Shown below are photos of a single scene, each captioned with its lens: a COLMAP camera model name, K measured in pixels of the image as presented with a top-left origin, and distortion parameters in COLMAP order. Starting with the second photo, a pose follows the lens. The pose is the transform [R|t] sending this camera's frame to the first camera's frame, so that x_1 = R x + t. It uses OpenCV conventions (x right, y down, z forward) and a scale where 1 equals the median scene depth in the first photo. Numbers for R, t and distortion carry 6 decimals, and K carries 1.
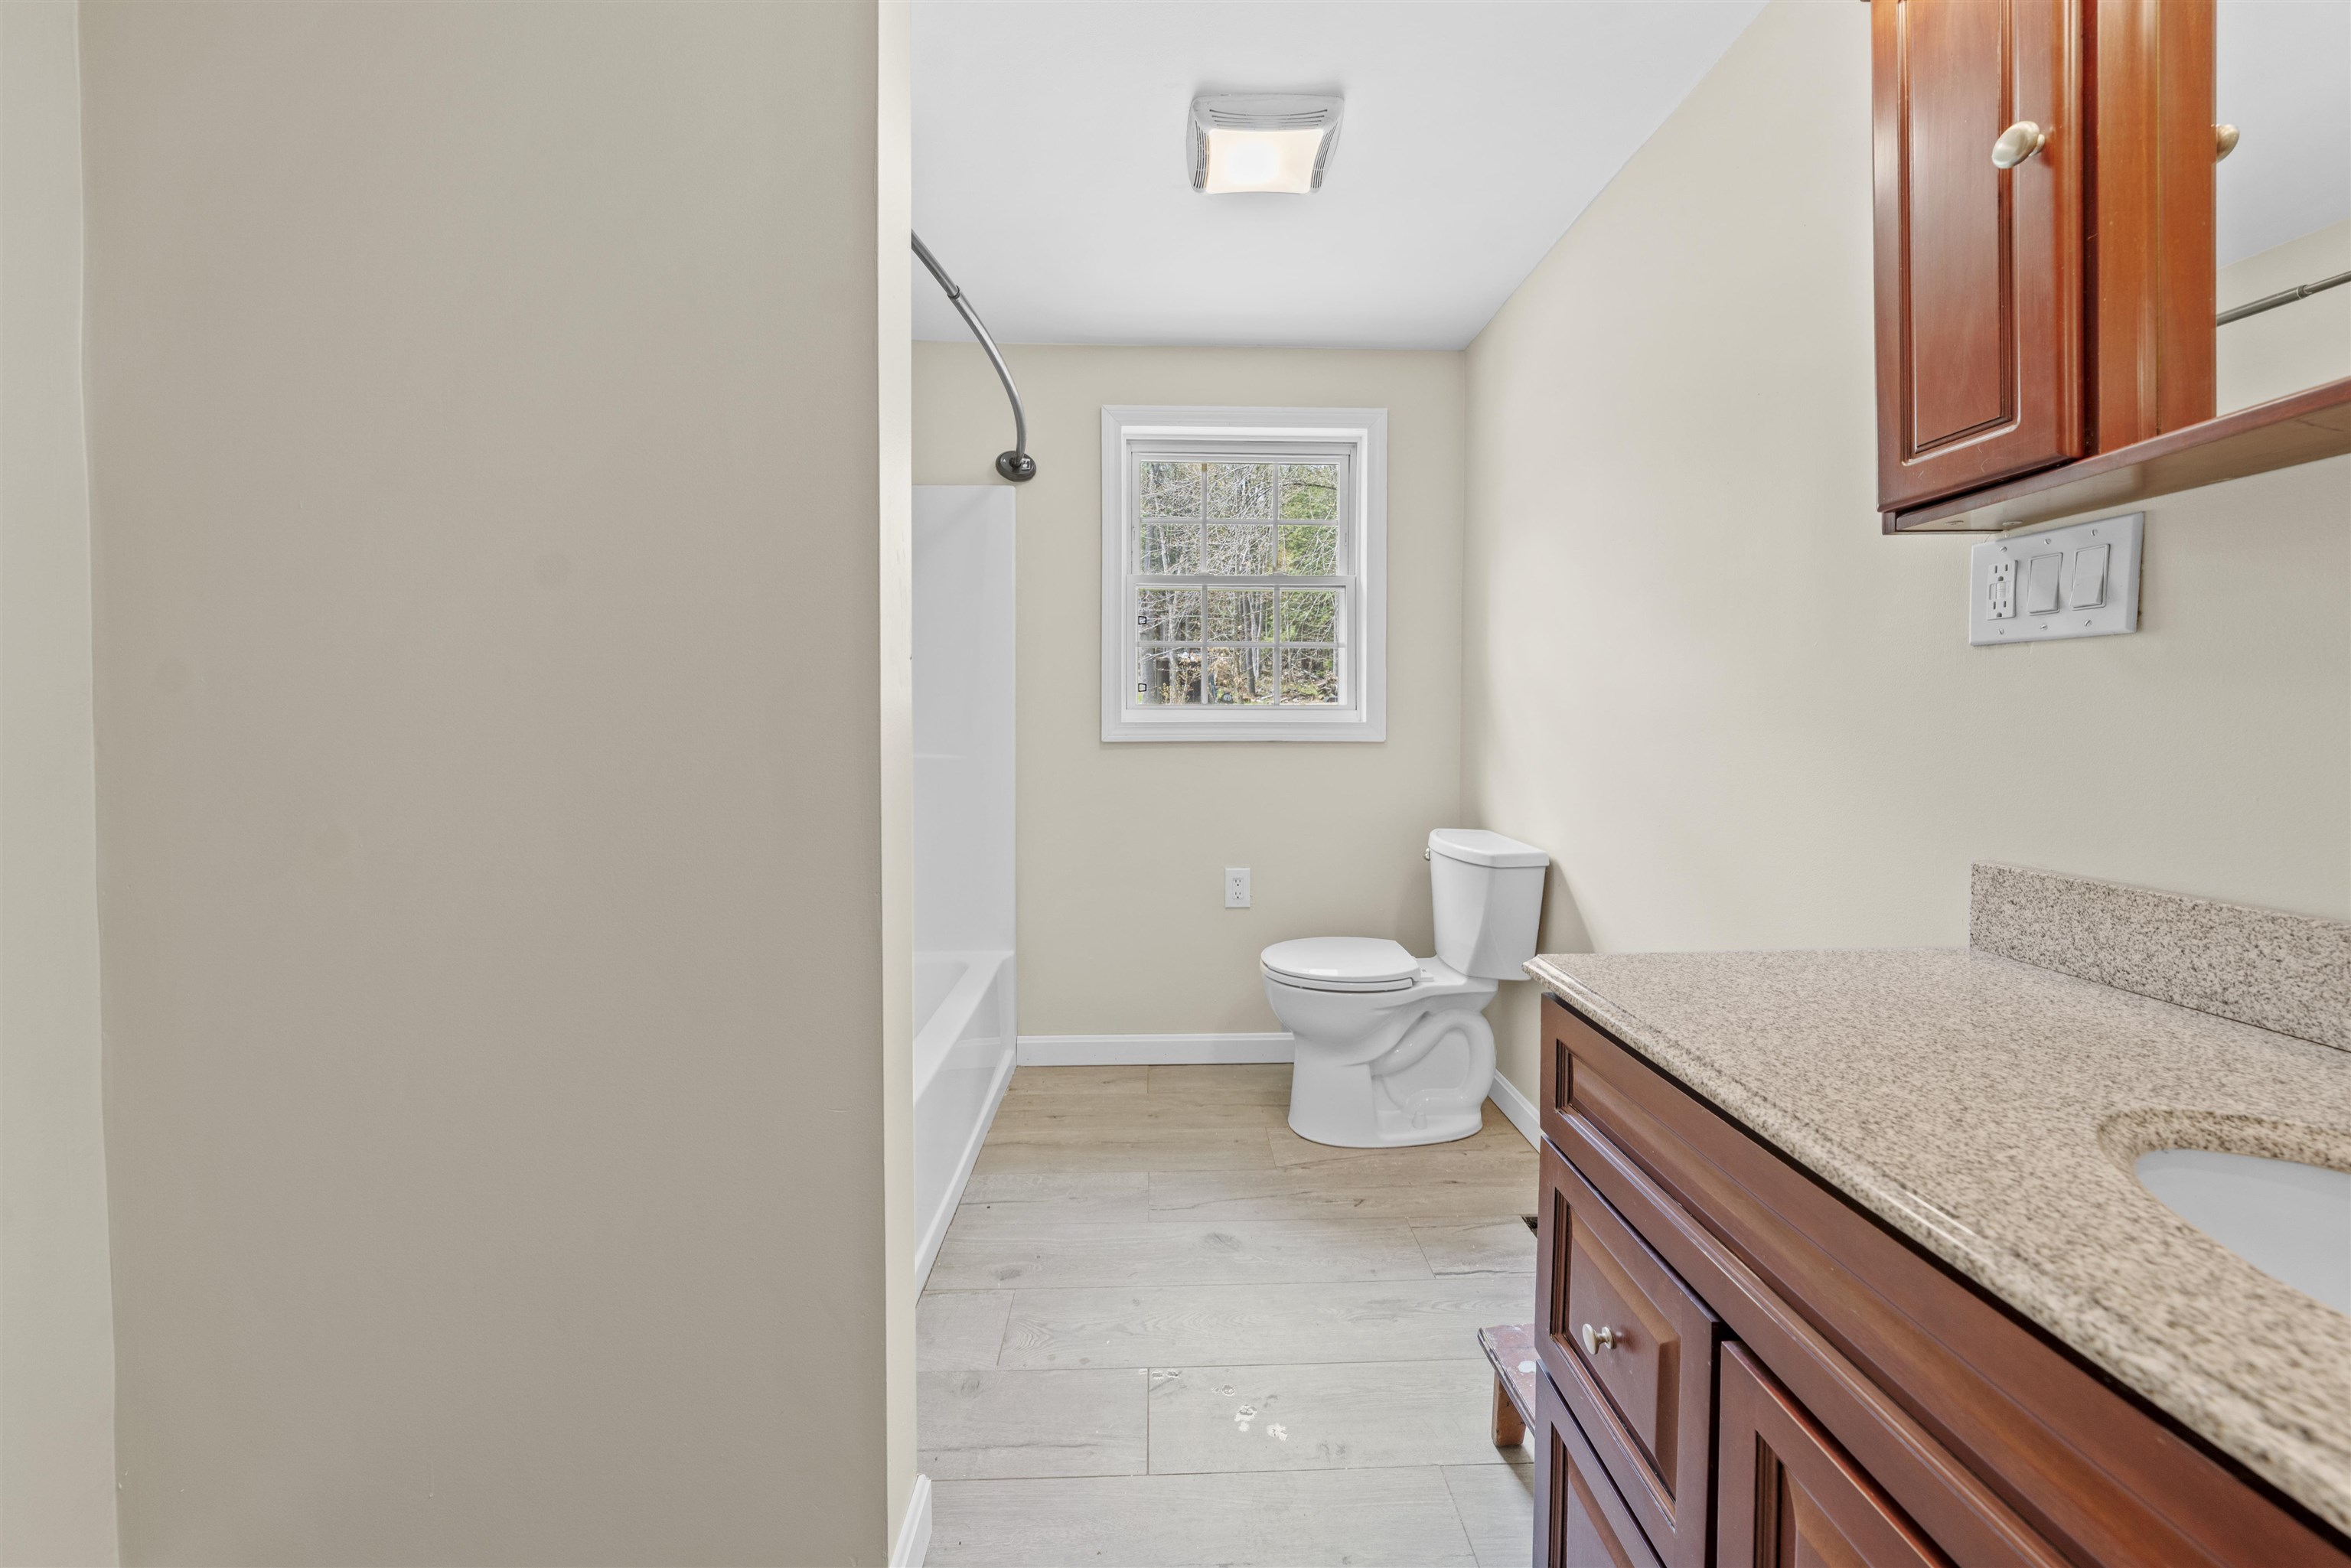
lens RADIAL K [[810.7, 0, 1176.6], [0, 810.7, 748.0], [0, 0, 1]] dist [-0.008885, -0.000196]
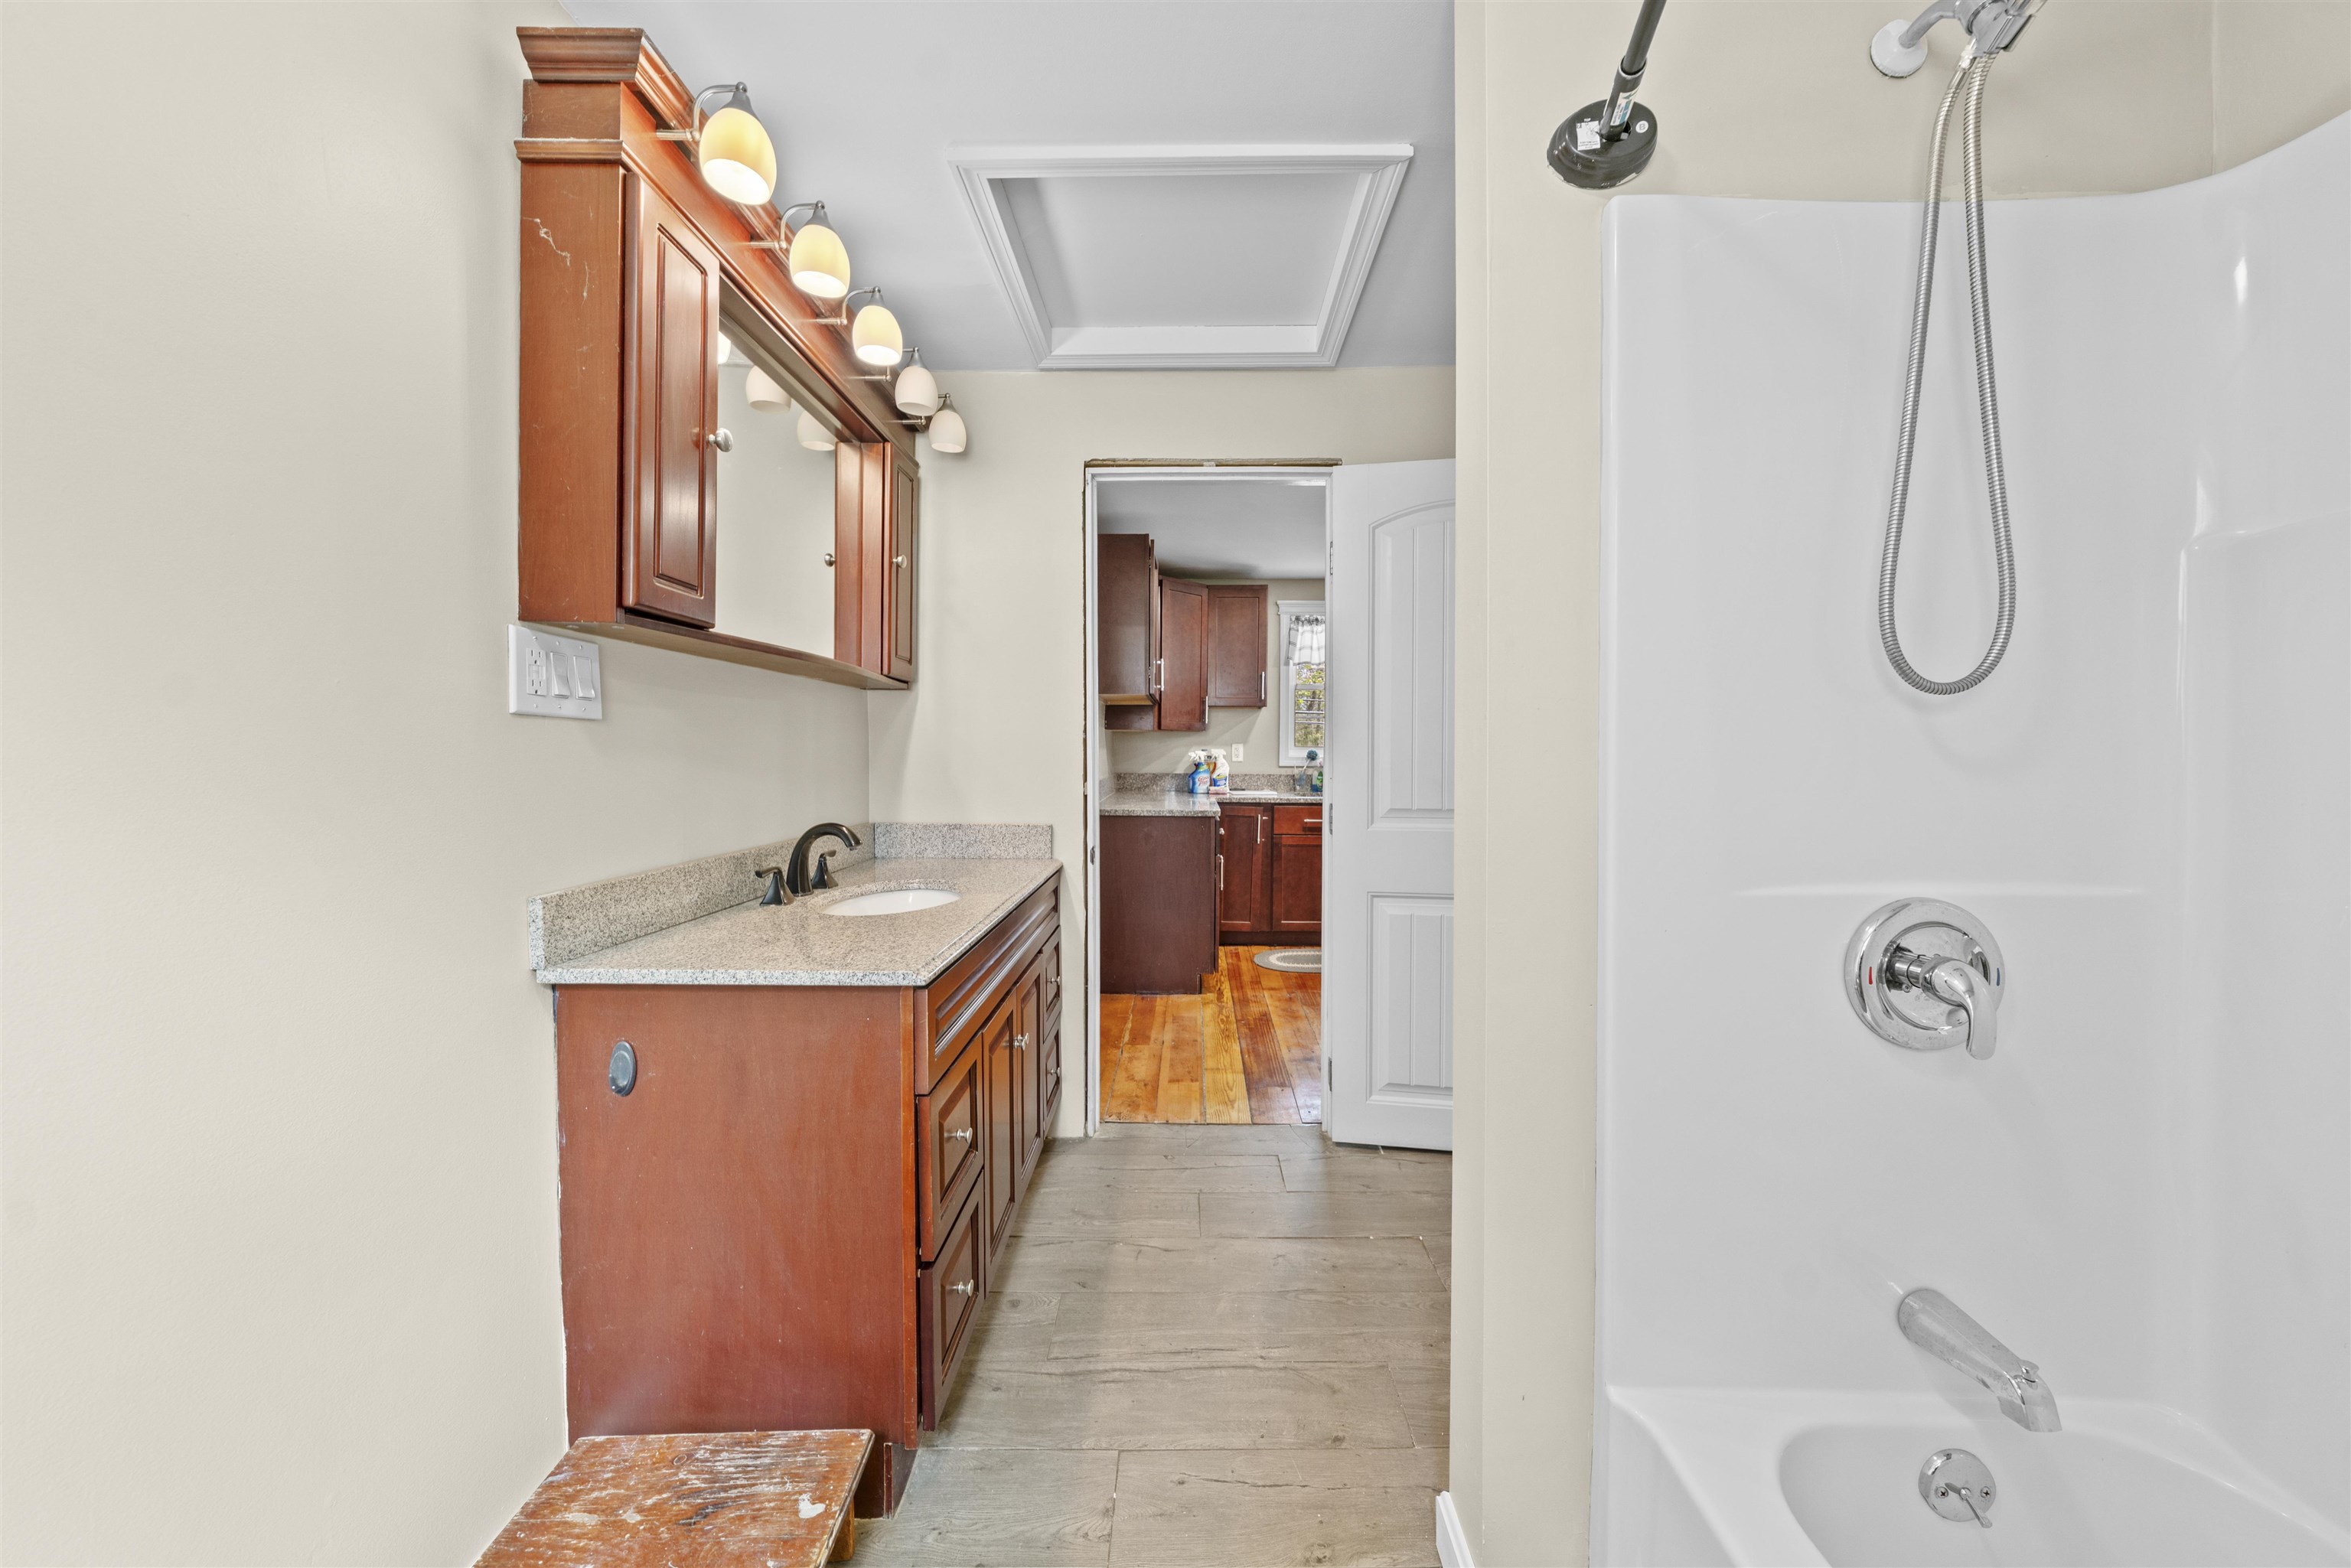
lens RADIAL K [[810.7, 0, 1176.6], [0, 810.7, 748.0], [0, 0, 1]] dist [-0.008885, -0.000196]
pose [[-0.999009, 0.003524, 0.044373, -0.003094], [0.004604, 0.999695, 0.024247, -0.115262], [-0.044274, 0.024428, -0.998721, 2.378141]]
